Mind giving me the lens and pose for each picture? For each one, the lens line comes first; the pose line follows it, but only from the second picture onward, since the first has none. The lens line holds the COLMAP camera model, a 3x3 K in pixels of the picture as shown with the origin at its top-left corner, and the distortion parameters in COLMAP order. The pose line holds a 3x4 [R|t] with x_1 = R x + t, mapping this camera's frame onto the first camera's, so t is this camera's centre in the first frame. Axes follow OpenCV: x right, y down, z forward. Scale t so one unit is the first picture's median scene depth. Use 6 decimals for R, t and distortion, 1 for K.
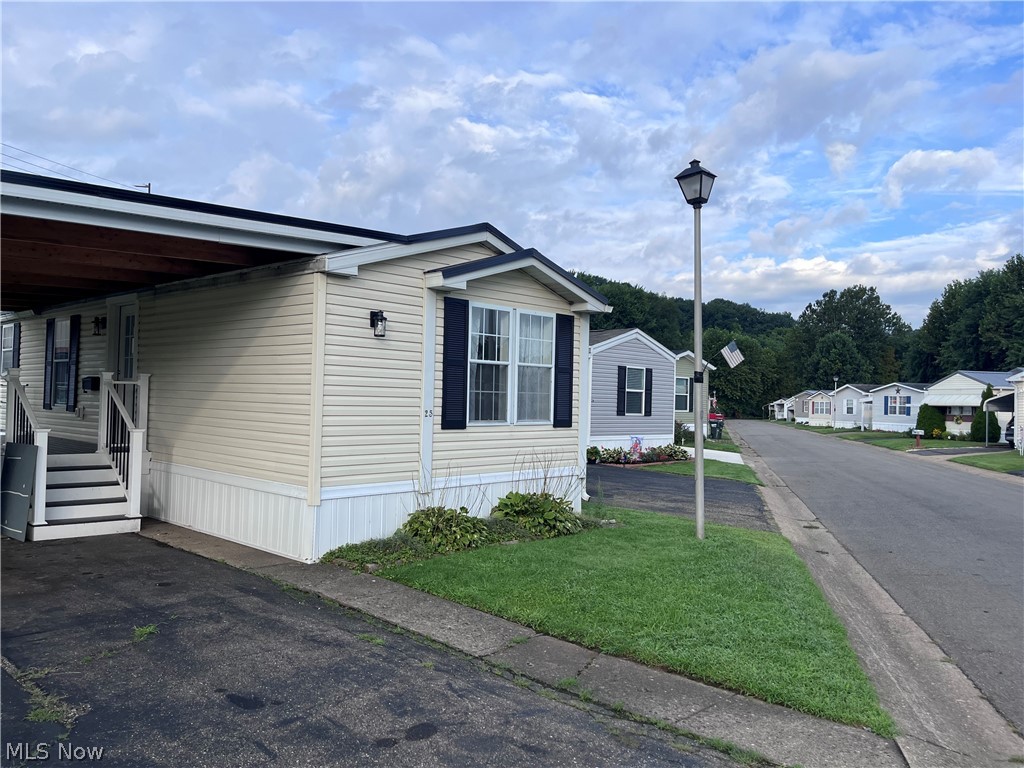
lens RADIAL K [[770.8, 0, 512.0], [0, 770.8, 384.0], [0, 0, 1]] dist [0.035873, -0.061471]
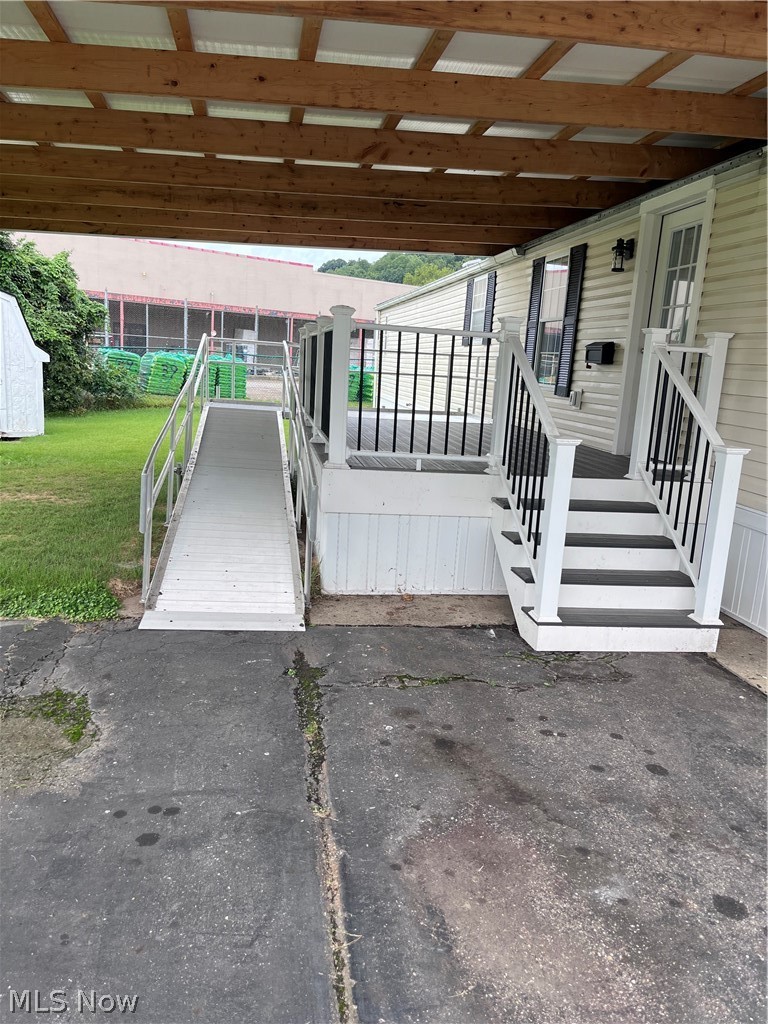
lens RADIAL K [[770.8, 0, 383.8], [0, 770.8, 528.3], [0, 0, 1]] dist [0.035873, -0.061471]
pose [[0.782471, 0.151970, -0.603858, -0.277670], [-0.026746, 0.977069, 0.211237, 0.010138], [0.622113, -0.149136, 0.768592, 0.384583]]
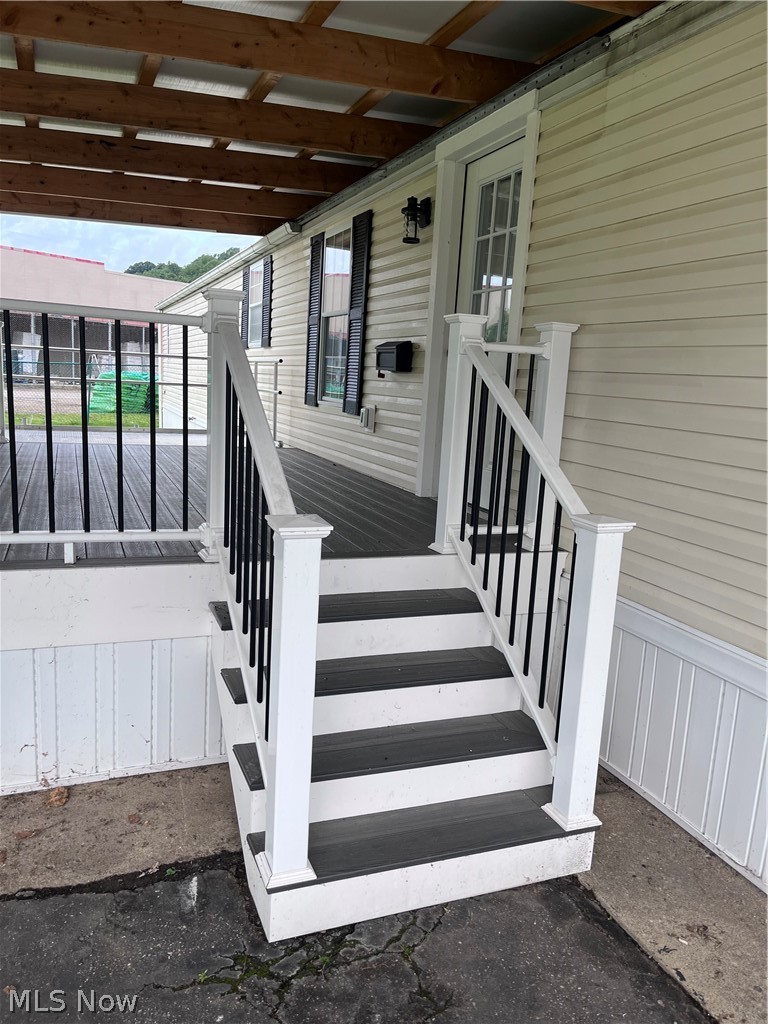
lens RADIAL K [[770.8, 0, 383.8], [0, 770.8, 528.3], [0, 0, 1]] dist [0.035873, -0.061471]
pose [[0.901647, 0.107092, -0.419004, -0.343075], [-0.025196, 0.980218, 0.196312, 0.009251], [0.431739, -0.166446, 0.886508, 0.569434]]
